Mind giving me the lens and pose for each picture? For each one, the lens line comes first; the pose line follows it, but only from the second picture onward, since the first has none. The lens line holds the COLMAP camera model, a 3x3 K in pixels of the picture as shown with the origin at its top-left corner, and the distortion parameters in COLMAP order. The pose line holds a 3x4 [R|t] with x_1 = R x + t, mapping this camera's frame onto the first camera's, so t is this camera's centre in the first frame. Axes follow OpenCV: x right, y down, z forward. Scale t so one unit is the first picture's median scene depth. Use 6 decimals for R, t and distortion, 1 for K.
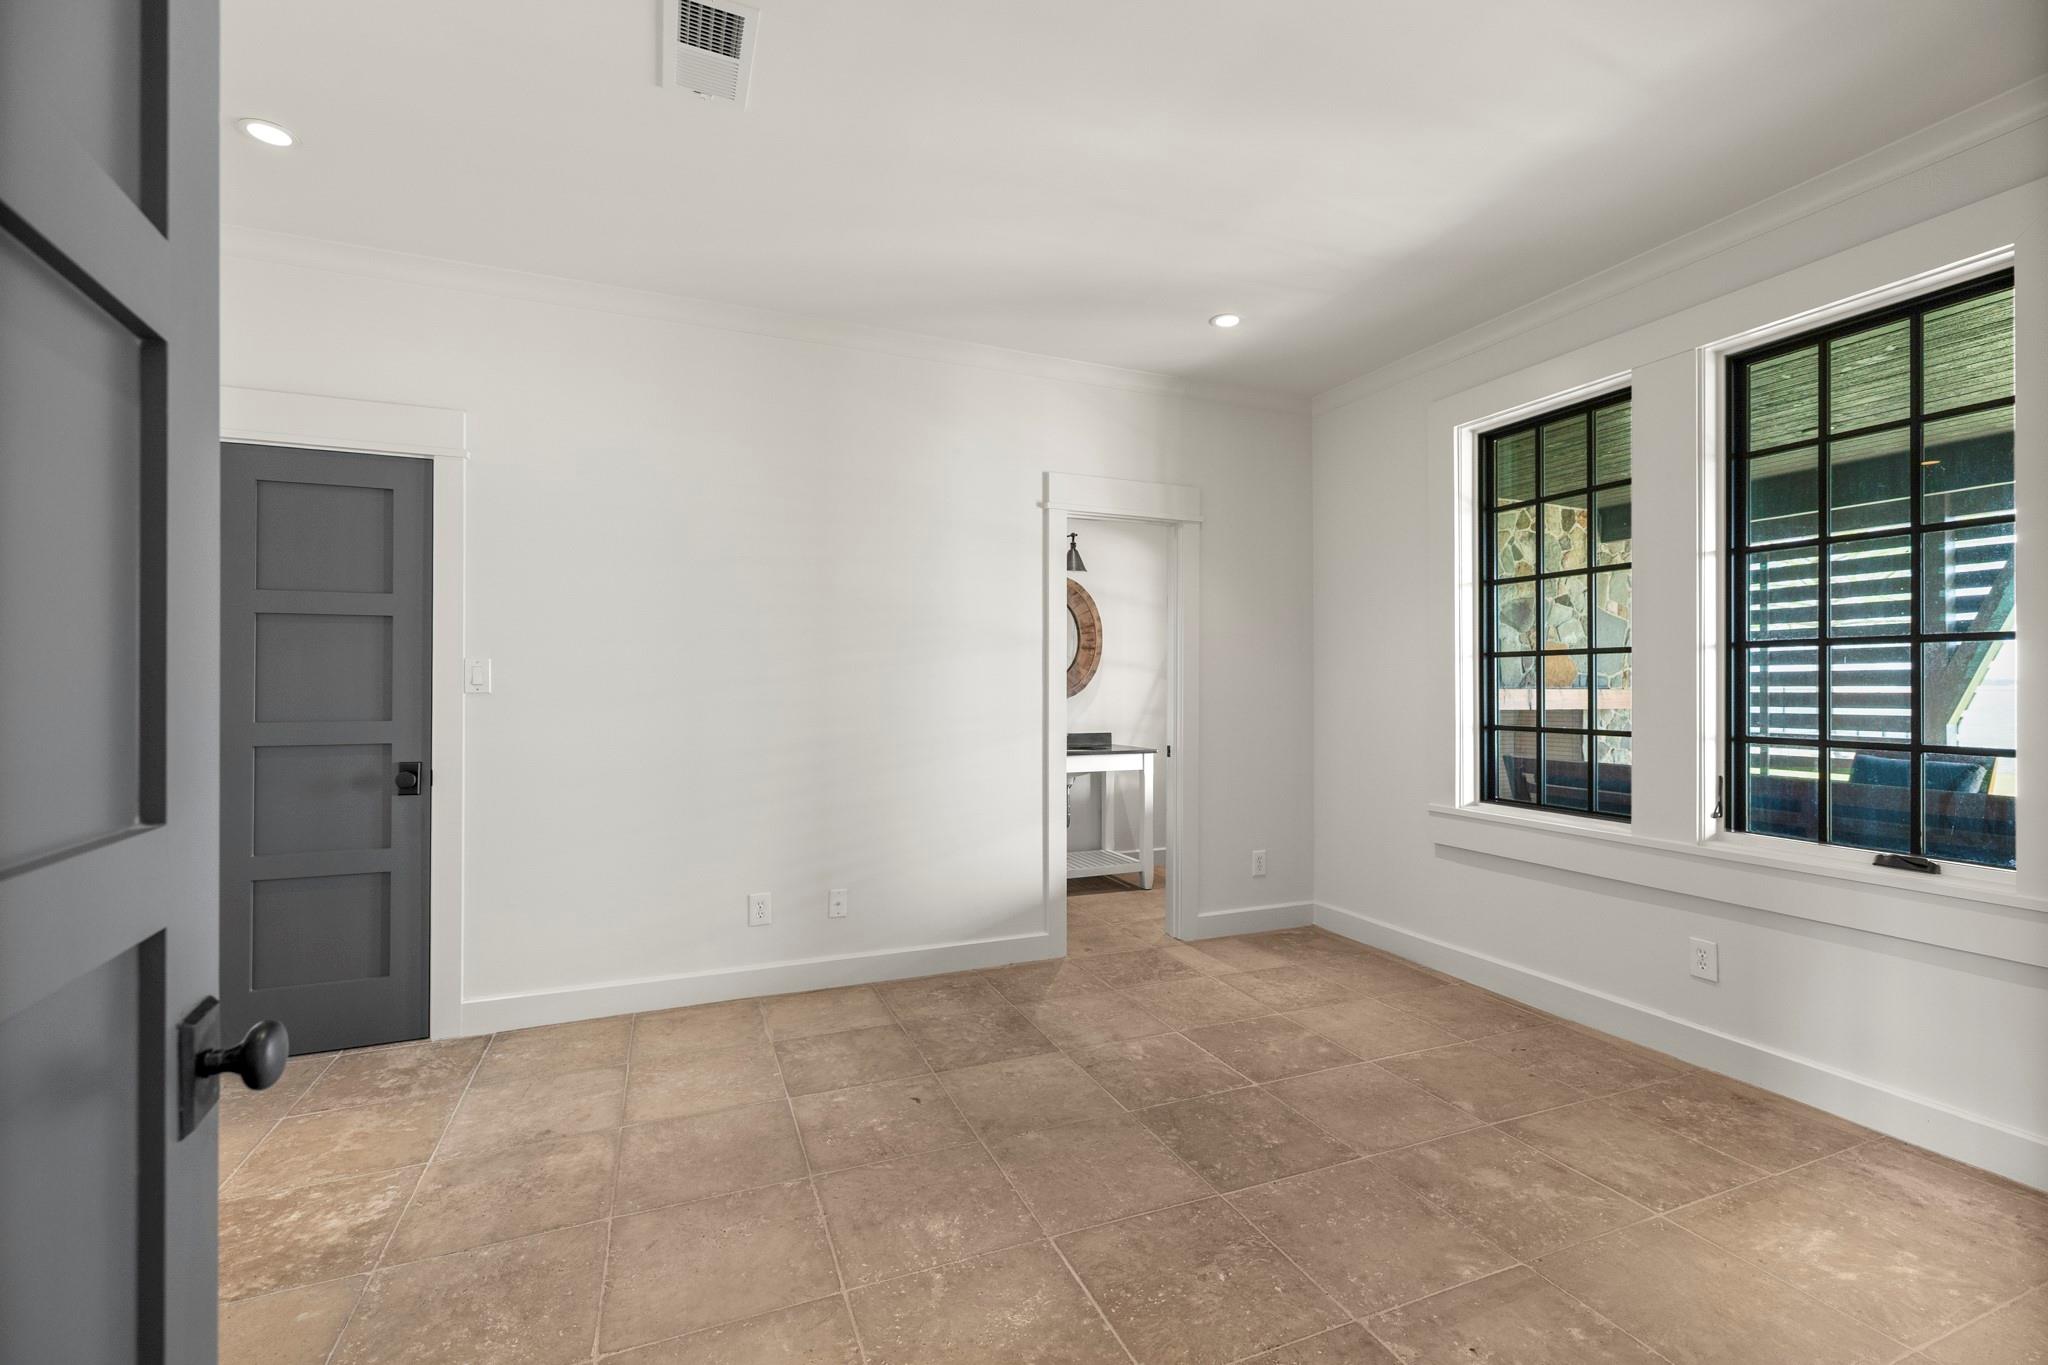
lens RADIAL K [[862.9, 0, 1021.5], [0, 862.9, 685.5], [0, 0, 1]] dist [-0.002531, 0.001758]
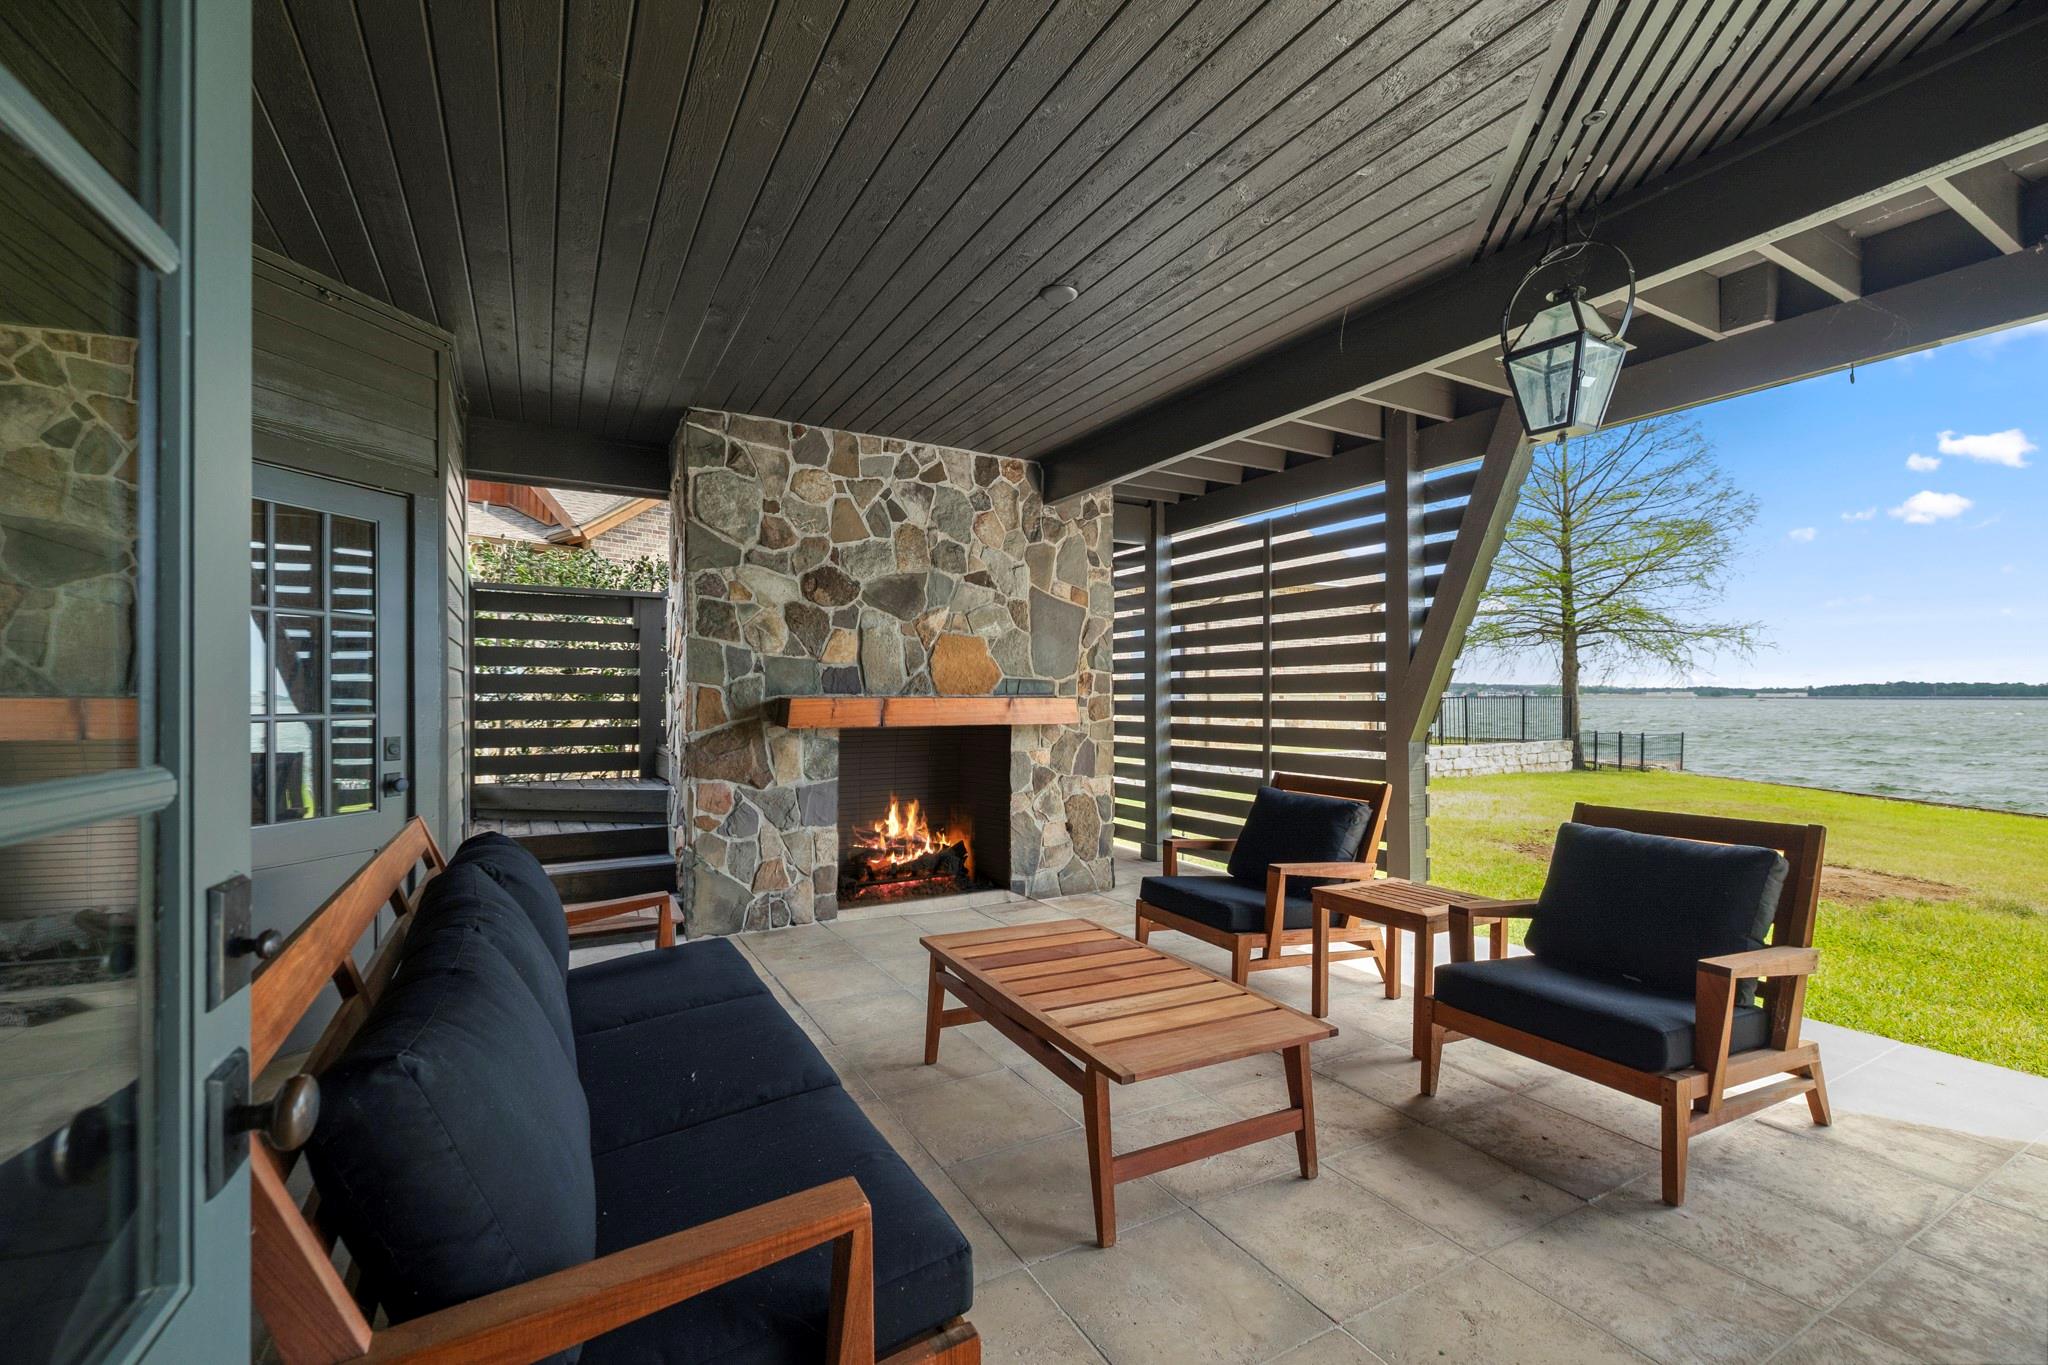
lens RADIAL K [[862.9, 0, 1027.5], [0, 862.9, 687.4], [0, 0, 1]] dist [-0.002531, 0.001758]
pose [[0.990663, -0.000689, 0.136332, 0.567867], [0.001319, 0.999989, -0.004534, -0.001621], [-0.136328, 0.004671, 0.990653, 0.257503]]
